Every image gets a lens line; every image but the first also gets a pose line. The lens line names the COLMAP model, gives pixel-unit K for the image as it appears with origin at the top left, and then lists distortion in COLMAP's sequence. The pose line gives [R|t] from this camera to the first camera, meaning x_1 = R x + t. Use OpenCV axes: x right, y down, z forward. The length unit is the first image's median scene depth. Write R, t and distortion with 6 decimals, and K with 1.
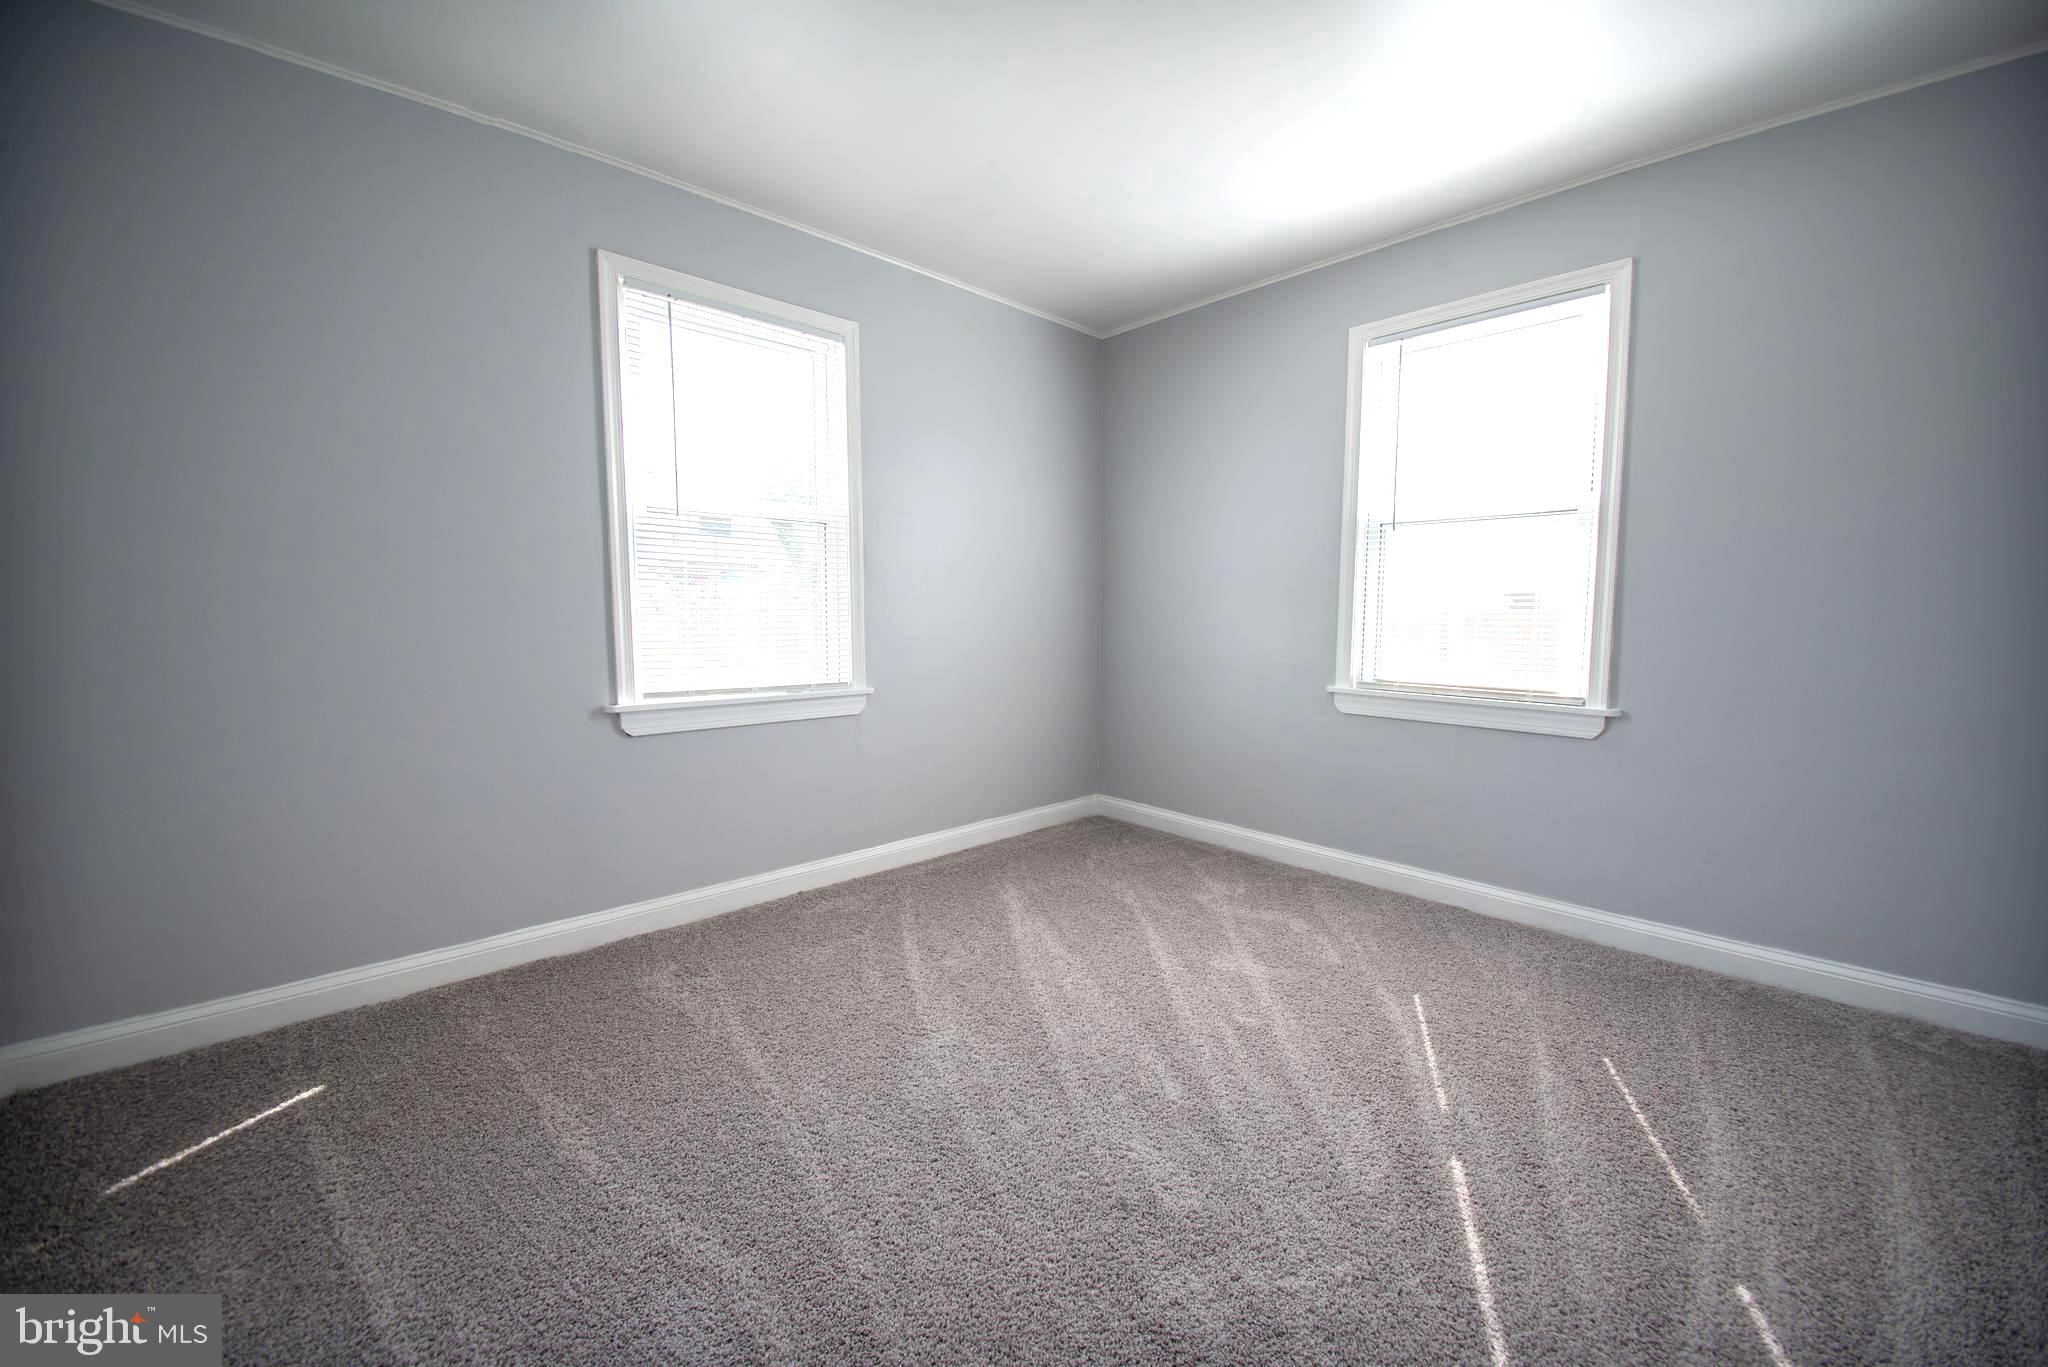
lens RADIAL K [[773.5, 0, 1024.5], [0, 773.5, 679.7], [0, 0, 1]] dist [0.007564, -0.020493]
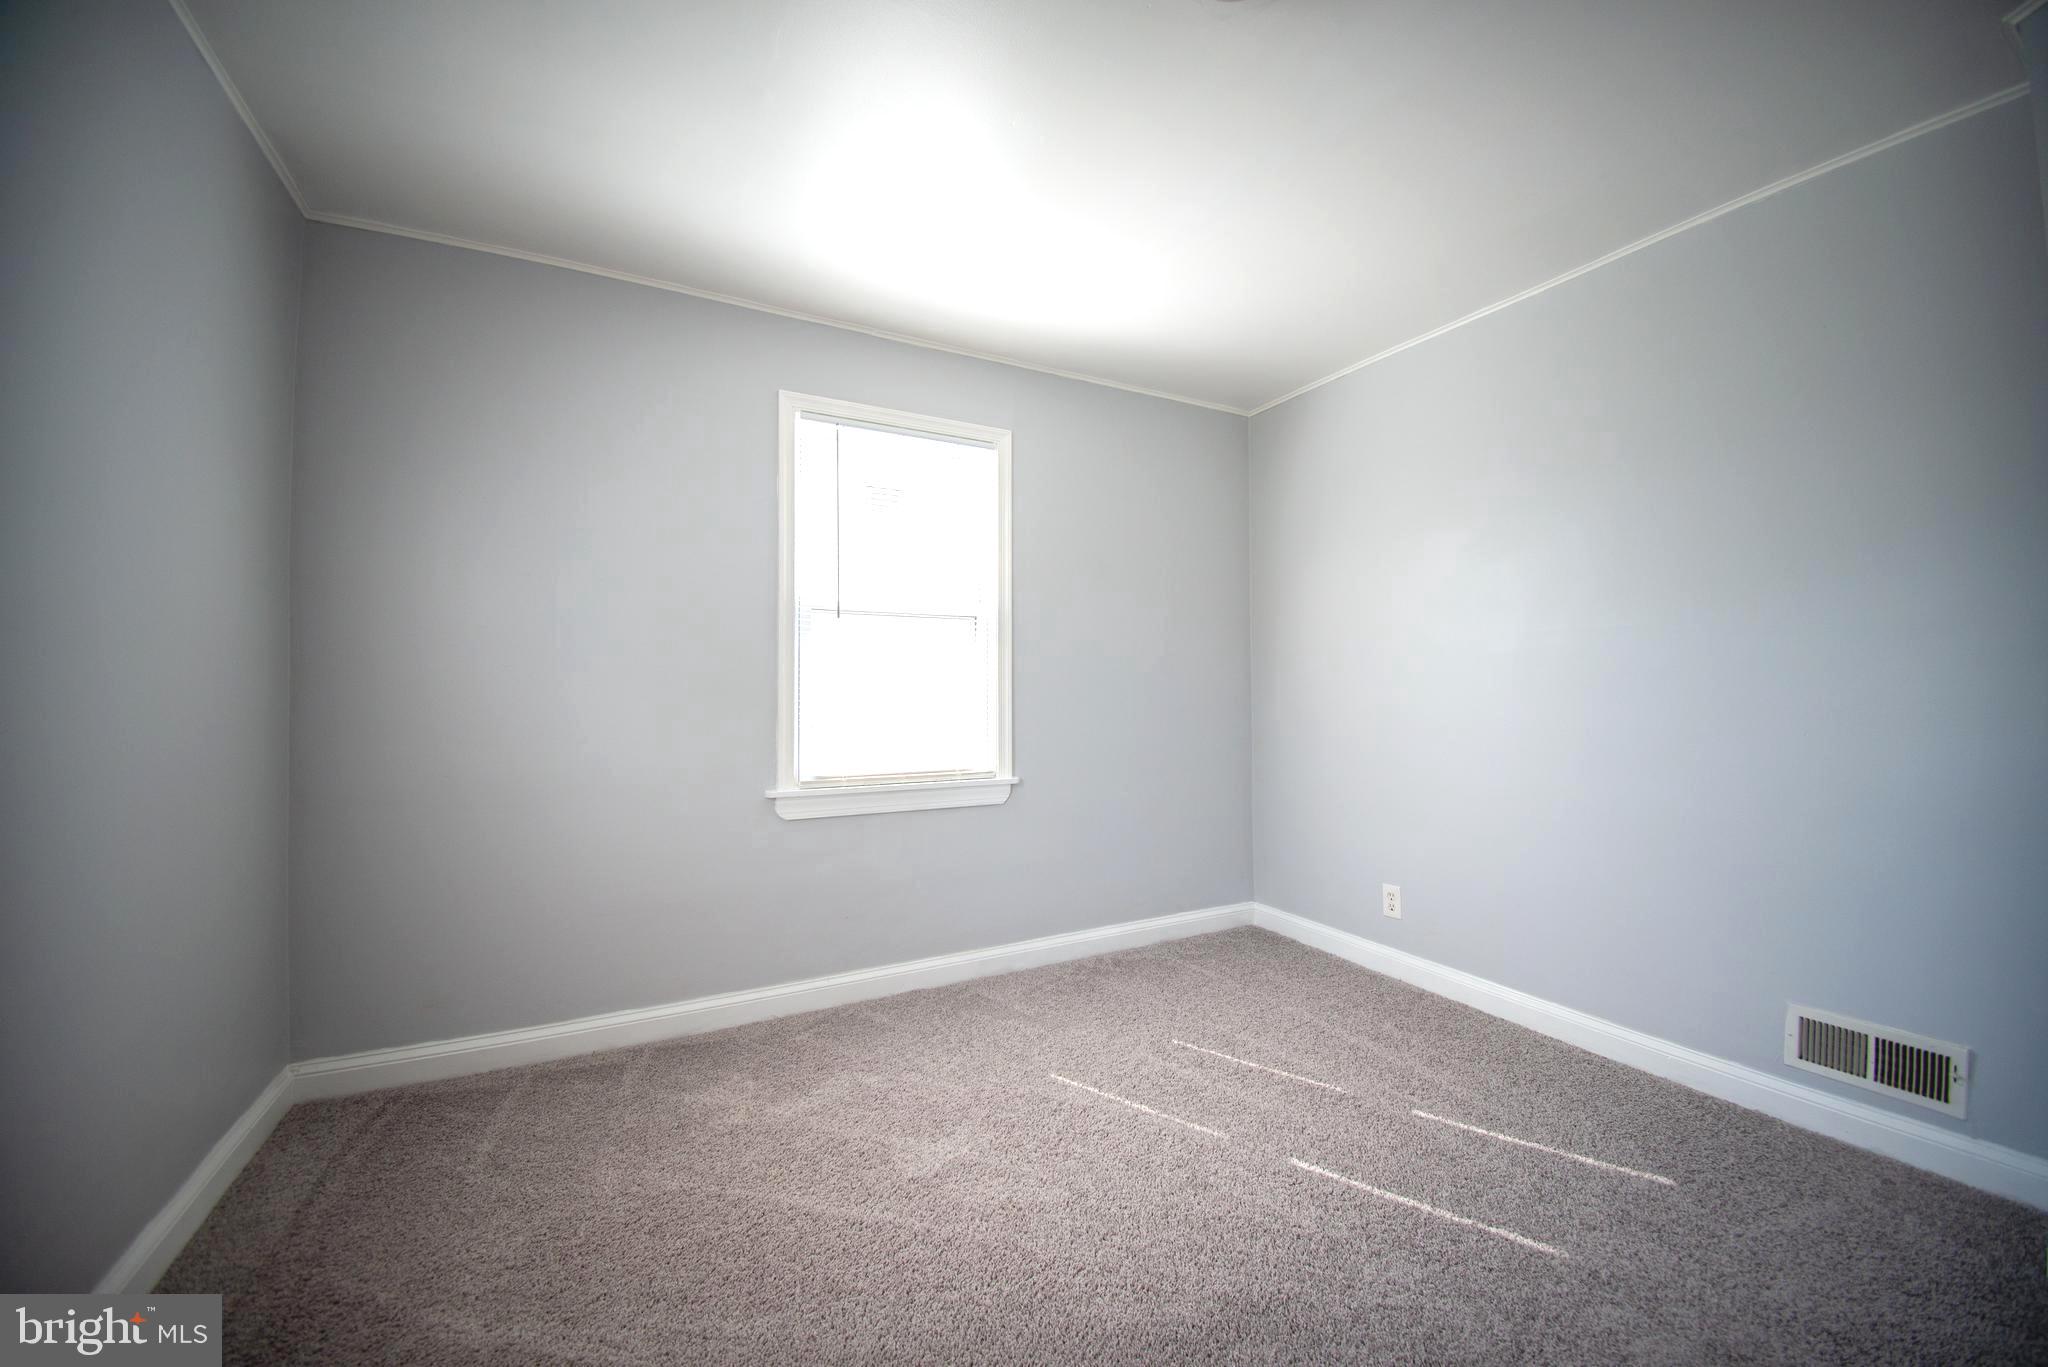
lens RADIAL K [[773.5, 0, 1024.5], [0, 773.5, 679.7], [0, 0, 1]] dist [0.007564, -0.020493]
pose [[0.259992, 0.011880, 0.965538, -0.406310], [0.092707, 0.994998, -0.037206, -0.064346], [-0.961150, 0.099186, 0.257590, 0.578607]]
